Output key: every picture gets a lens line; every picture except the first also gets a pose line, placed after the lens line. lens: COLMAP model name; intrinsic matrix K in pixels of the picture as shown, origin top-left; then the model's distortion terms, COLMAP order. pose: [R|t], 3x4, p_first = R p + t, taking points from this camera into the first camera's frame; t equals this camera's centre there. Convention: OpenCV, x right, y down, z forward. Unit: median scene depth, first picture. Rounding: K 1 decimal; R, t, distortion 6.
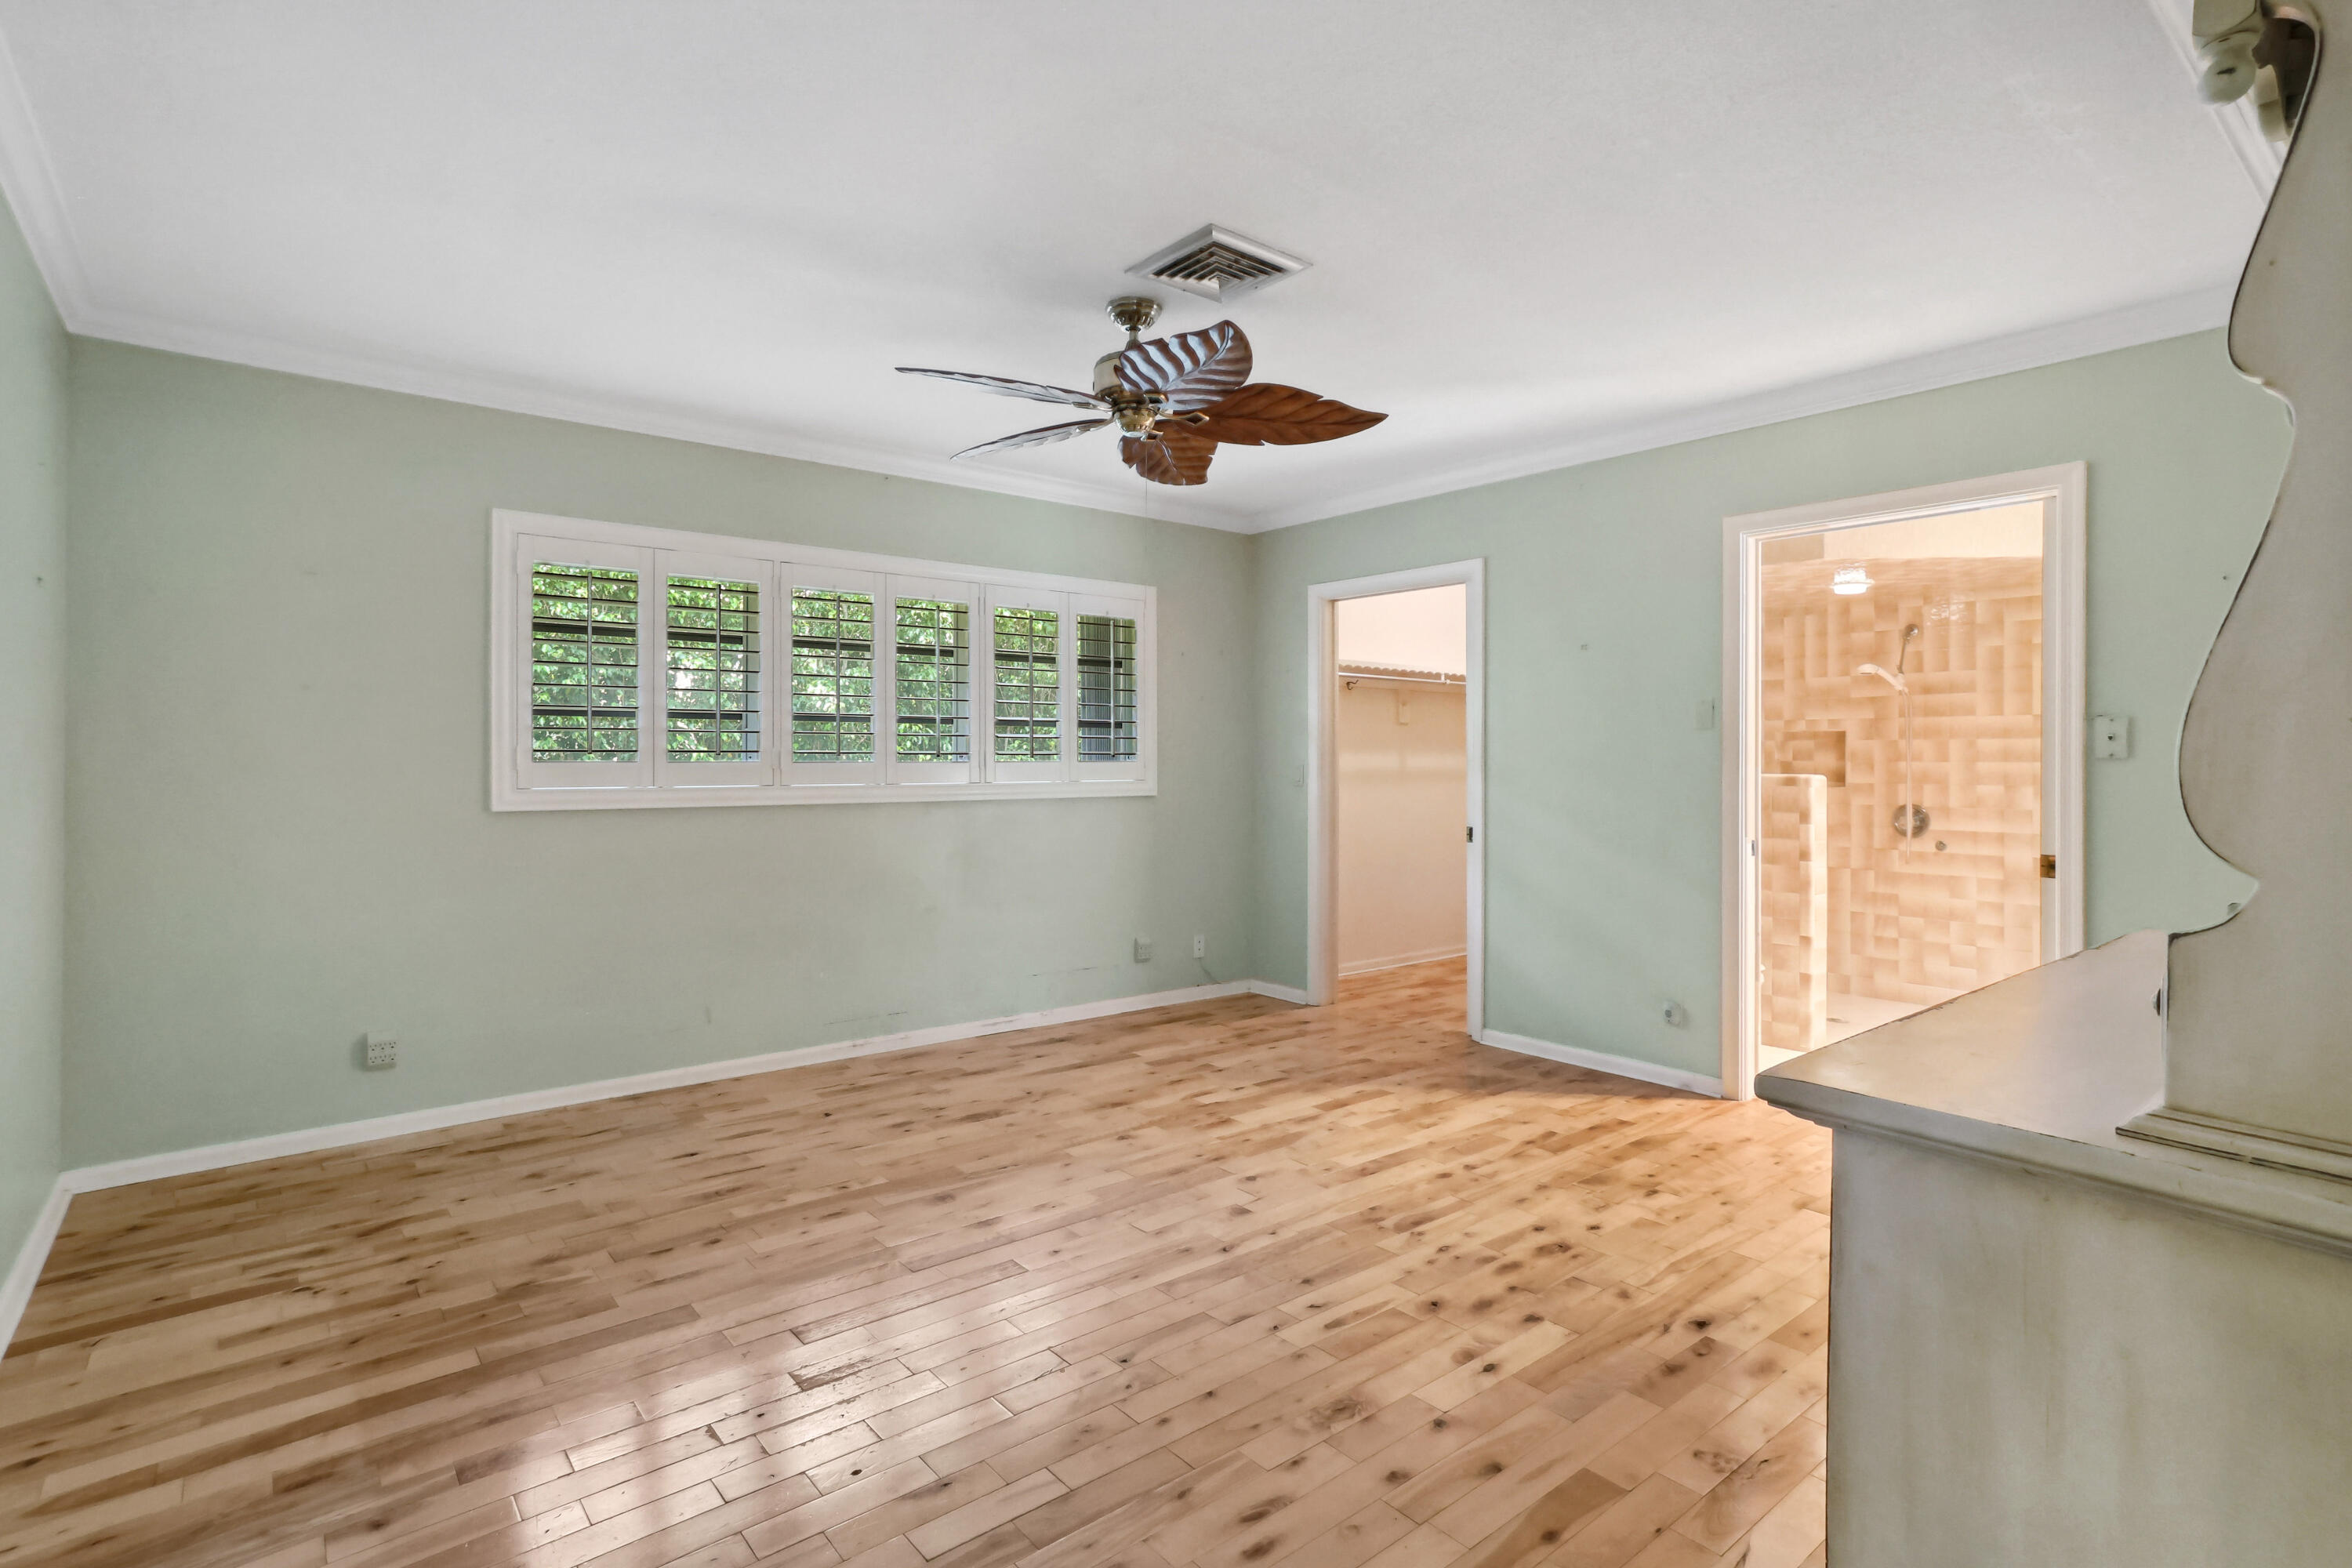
lens RADIAL K [[1136.3, 0, 1182.5], [0, 1136.3, 780.3], [0, 0, 1]] dist [-0.016033, 0.009070]
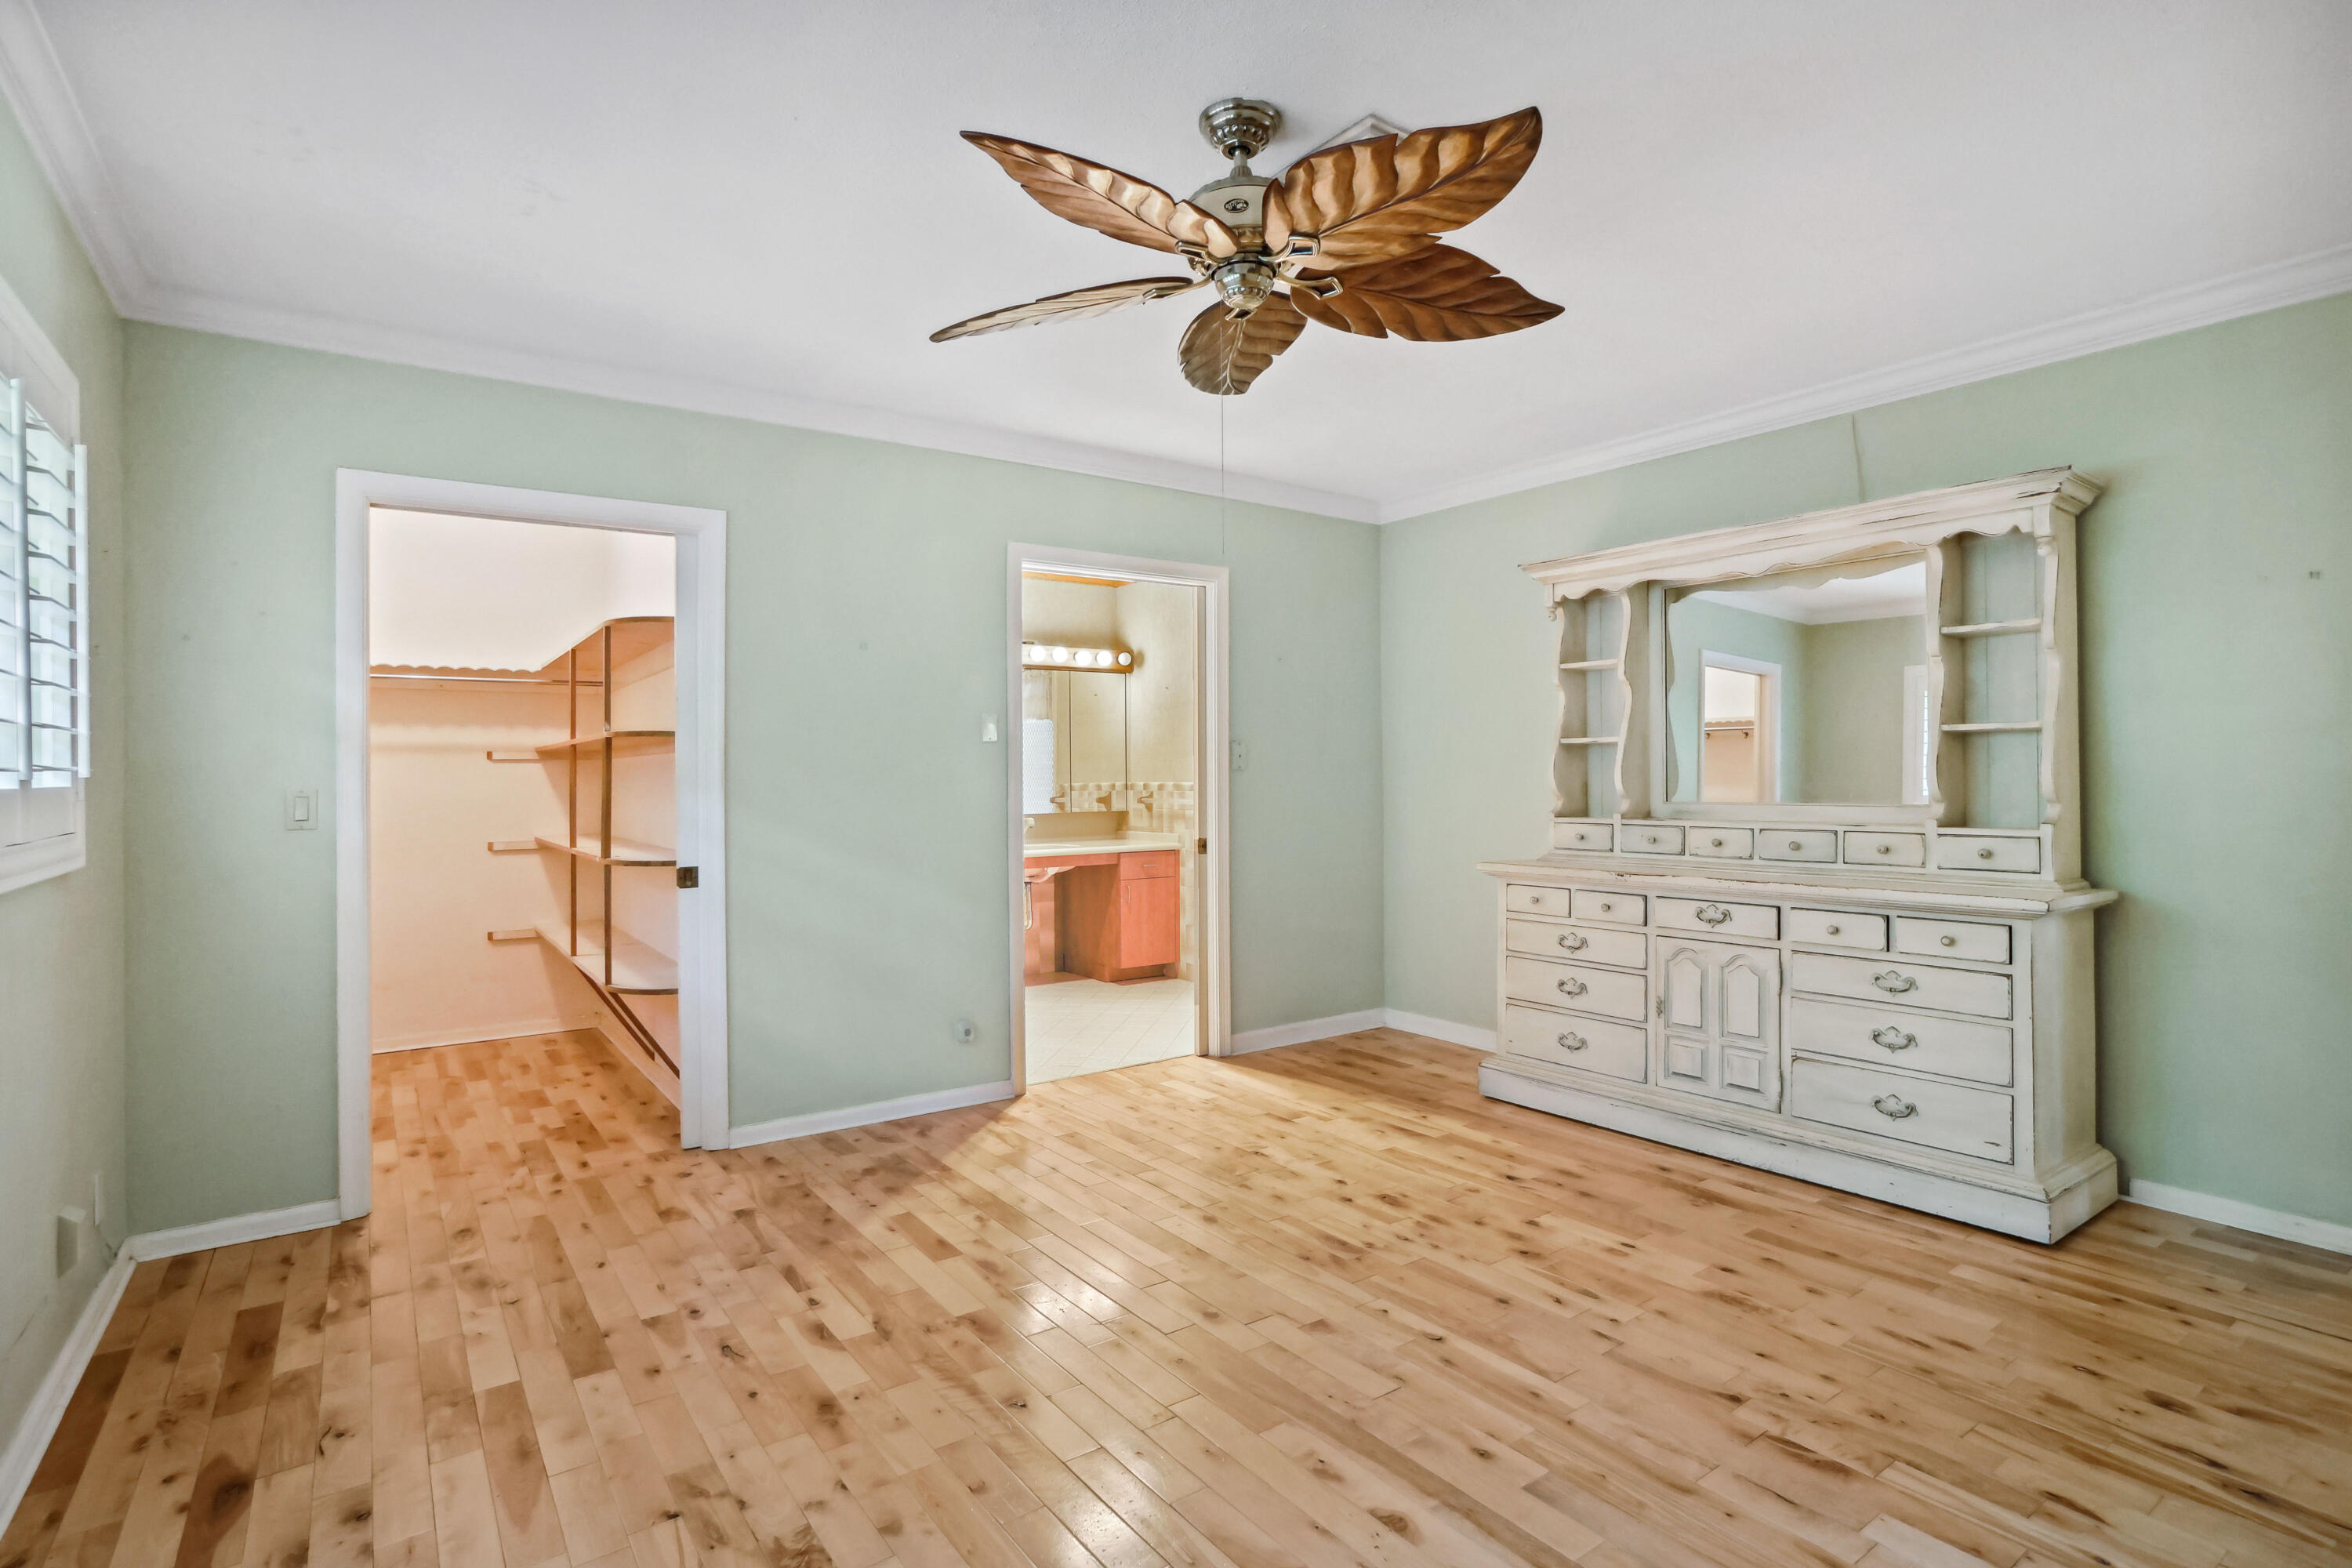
lens RADIAL K [[1136.3, 0, 1180.6], [0, 1136.3, 773.1], [0, 0, 1]] dist [-0.016033, 0.009070]
pose [[0.064756, 0.001222, 0.997900, -0.803043], [0.017727, 0.999840, -0.002375, -0.024821], [-0.997744, 0.017844, 0.064724, 1.069666]]
